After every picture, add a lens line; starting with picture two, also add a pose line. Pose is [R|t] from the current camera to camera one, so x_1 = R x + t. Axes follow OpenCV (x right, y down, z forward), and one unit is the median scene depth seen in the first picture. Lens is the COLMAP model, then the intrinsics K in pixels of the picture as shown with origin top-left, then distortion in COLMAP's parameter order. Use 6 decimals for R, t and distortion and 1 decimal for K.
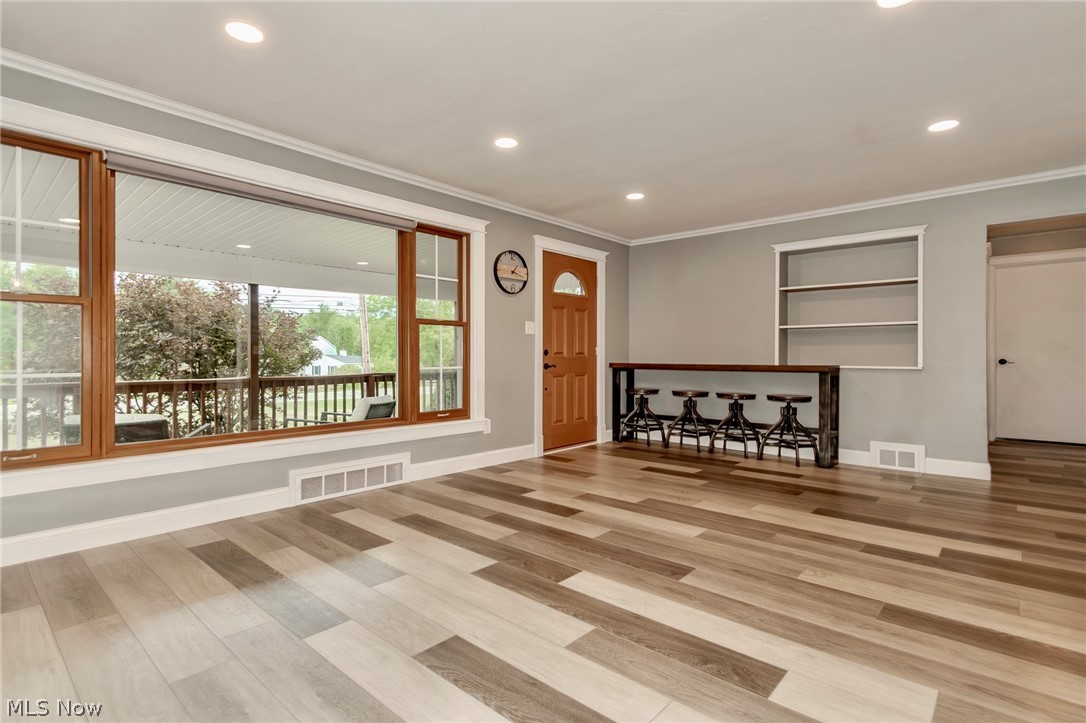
lens RADIAL K [[498.3, 0, 538.2], [0, 498.3, 347.6], [0, 0, 1]] dist [0.000174, -0.000014]
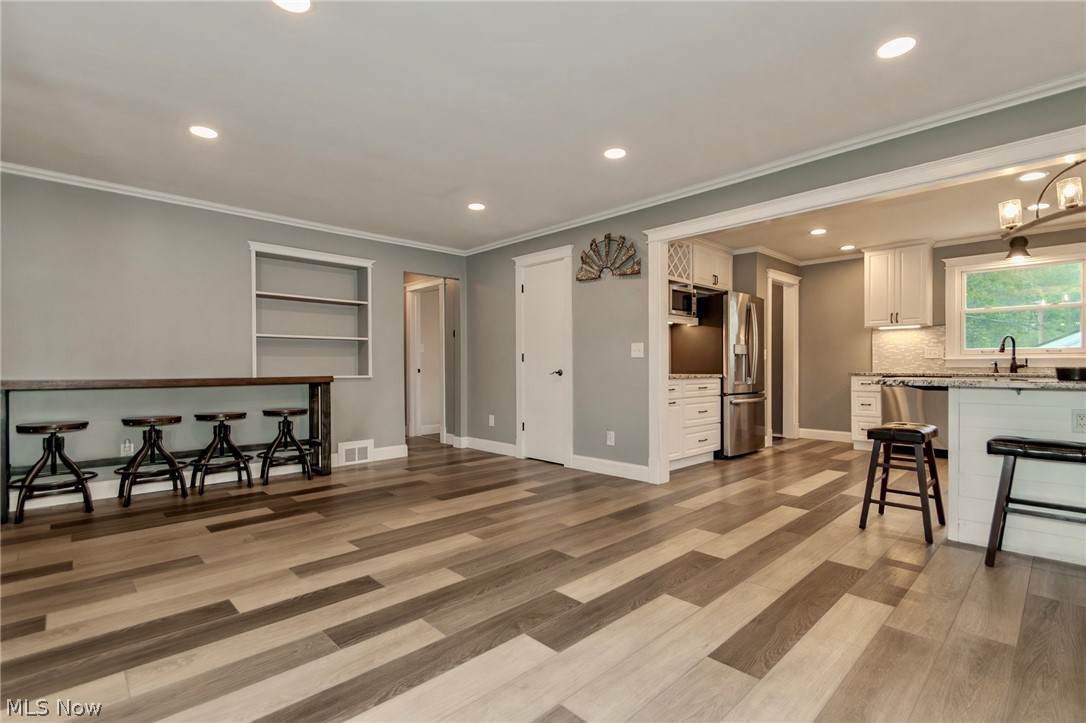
lens RADIAL K [[508.1, 0, 545.1], [0, 508.1, 363.7], [0, 0, 1]] dist [0.004940, 0.000479]
pose [[0.102935, 0.002368, 0.994685, -0.434060], [-0.012839, 0.999917, -0.001052, 0.005374], [-0.994605, -0.012663, 0.102957, 0.448501]]
